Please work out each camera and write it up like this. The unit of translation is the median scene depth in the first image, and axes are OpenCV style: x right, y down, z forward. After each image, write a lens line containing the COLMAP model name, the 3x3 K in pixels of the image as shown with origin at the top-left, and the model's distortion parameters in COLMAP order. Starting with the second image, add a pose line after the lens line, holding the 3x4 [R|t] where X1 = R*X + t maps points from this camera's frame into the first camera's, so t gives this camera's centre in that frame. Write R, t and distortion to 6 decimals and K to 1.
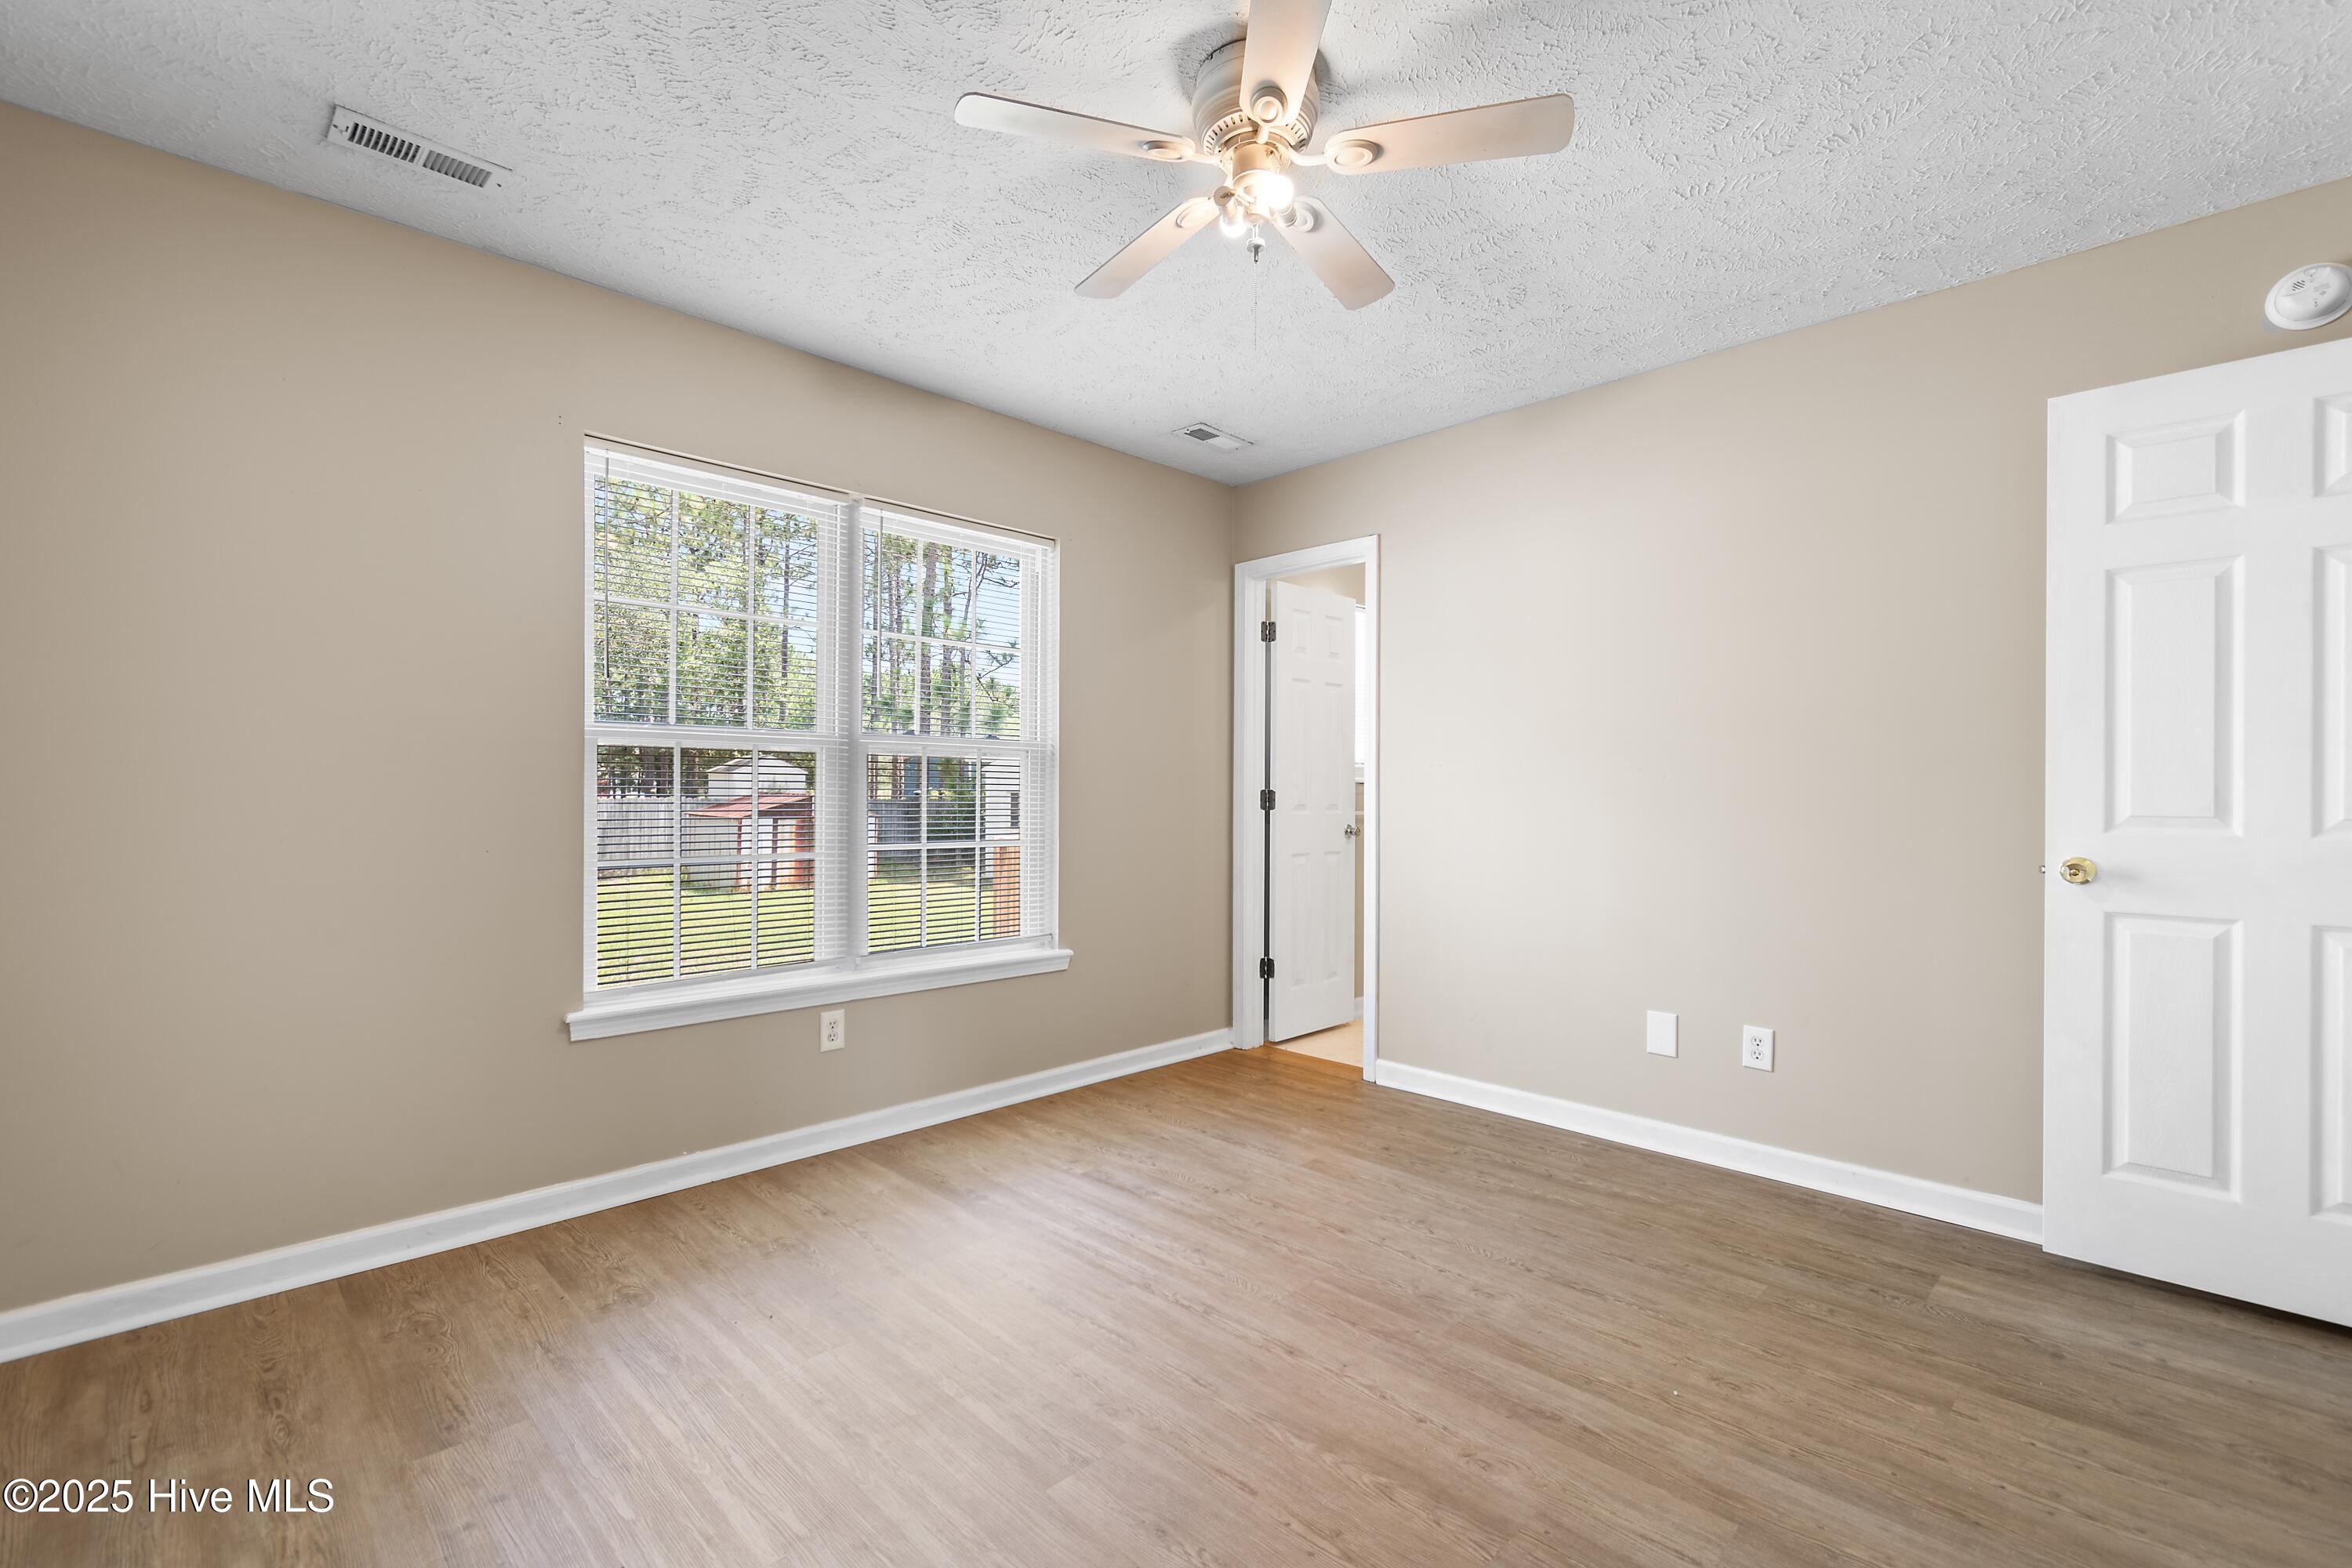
lens RADIAL K [[1032.0, 0, 1188.4], [0, 1032.0, 799.6], [0, 0, 1]] dist [0.003698, -0.002148]
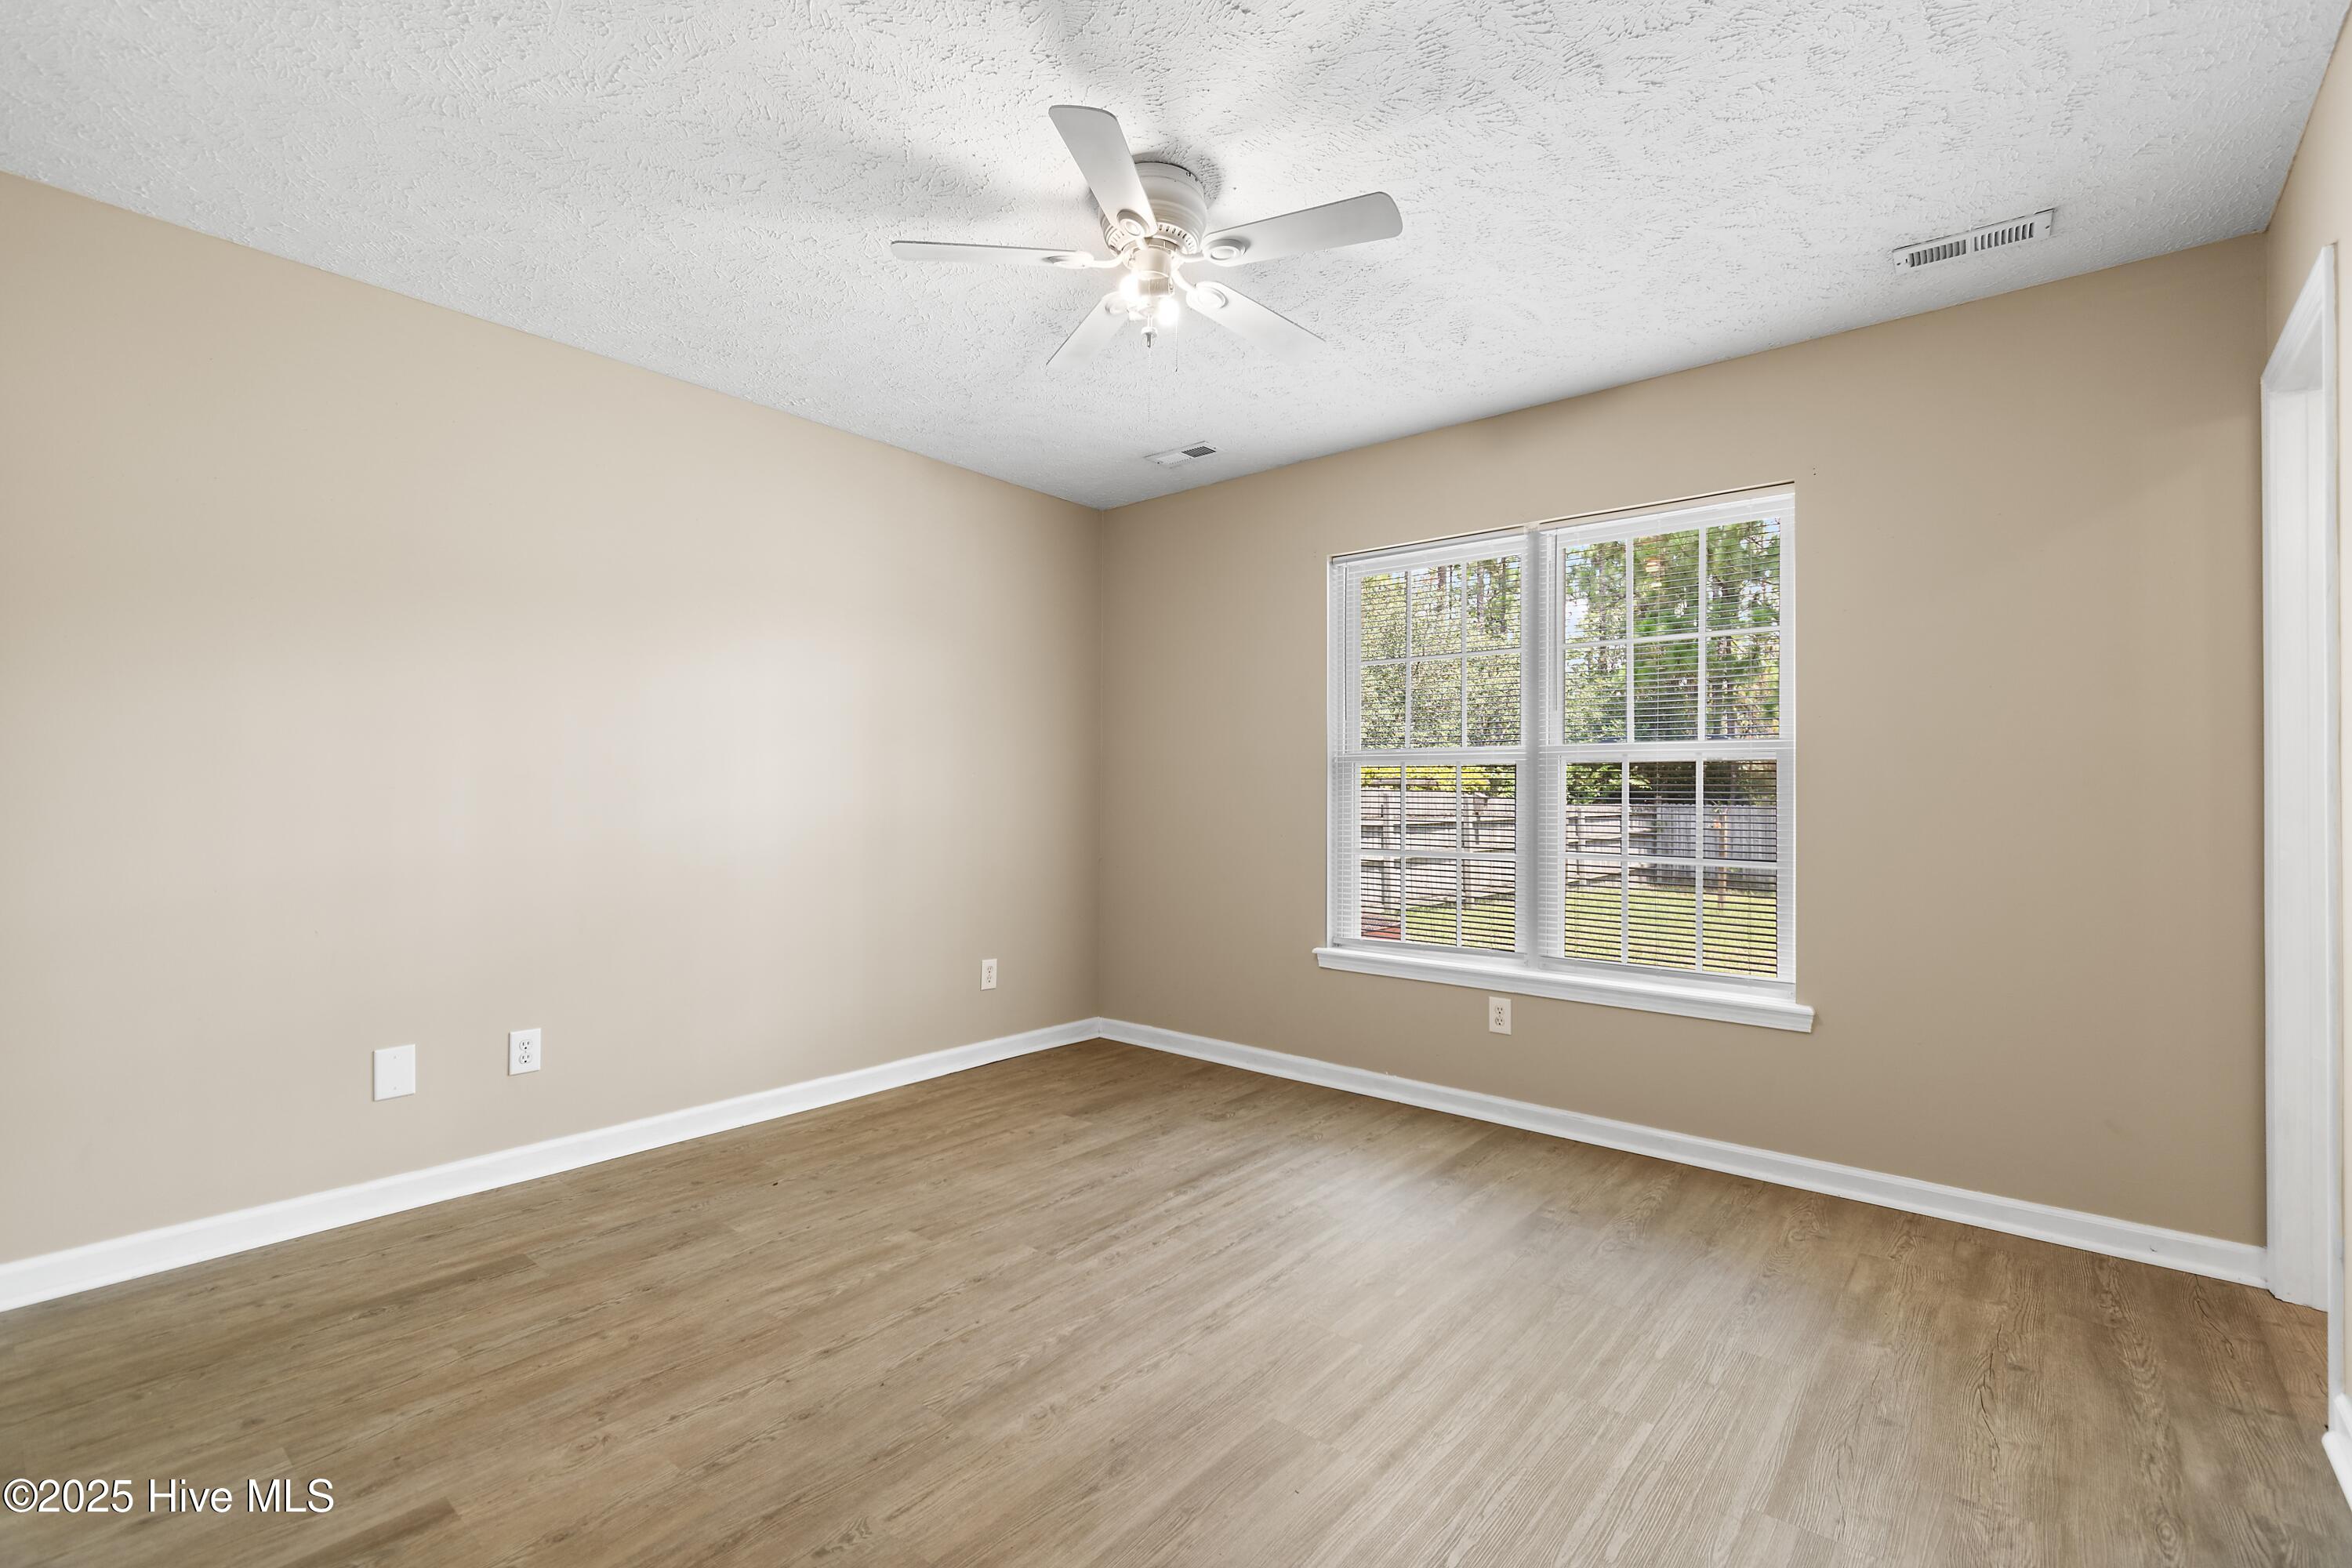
lens RADIAL K [[1032.0, 0, 1175.2], [0, 1032.0, 795.9], [0, 0, 1]] dist [0.003698, -0.002148]
pose [[0.082454, -0.009784, -0.996547, 0.733471], [-0.016465, 0.999802, -0.011178, 0.005806], [0.996459, 0.017329, 0.082277, 0.557448]]
